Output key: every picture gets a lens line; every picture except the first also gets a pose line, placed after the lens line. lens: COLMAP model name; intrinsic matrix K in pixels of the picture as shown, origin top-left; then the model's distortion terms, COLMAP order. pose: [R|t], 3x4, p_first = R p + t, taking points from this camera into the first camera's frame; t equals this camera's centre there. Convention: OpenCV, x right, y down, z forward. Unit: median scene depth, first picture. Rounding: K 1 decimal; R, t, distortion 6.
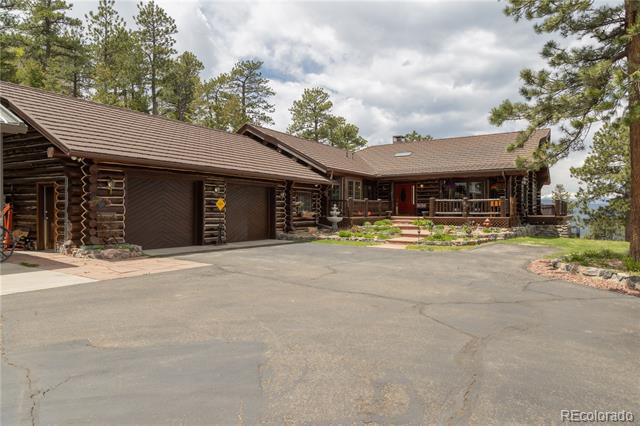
lens RADIAL K [[422.8, 0, 322.5], [0, 422.8, 200.4], [0, 0, 1]] dist [0.003964, 0.004392]
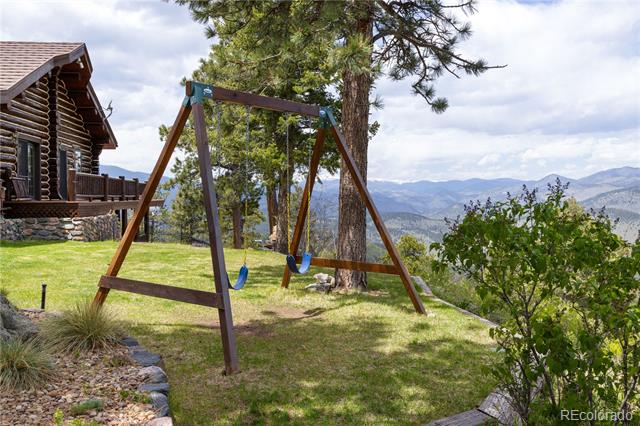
lens RADIAL K [[579.0, 0, 321.2], [0, 579.0, 214.0], [0, 0, 1]] dist [0.037074, 0.000000]
pose [[0.793098, -0.019168, 0.608792, 0.255055], [-0.015340, 0.998559, 0.051424, 0.007516], [-0.608901, -0.050123, 0.791661, 0.155090]]
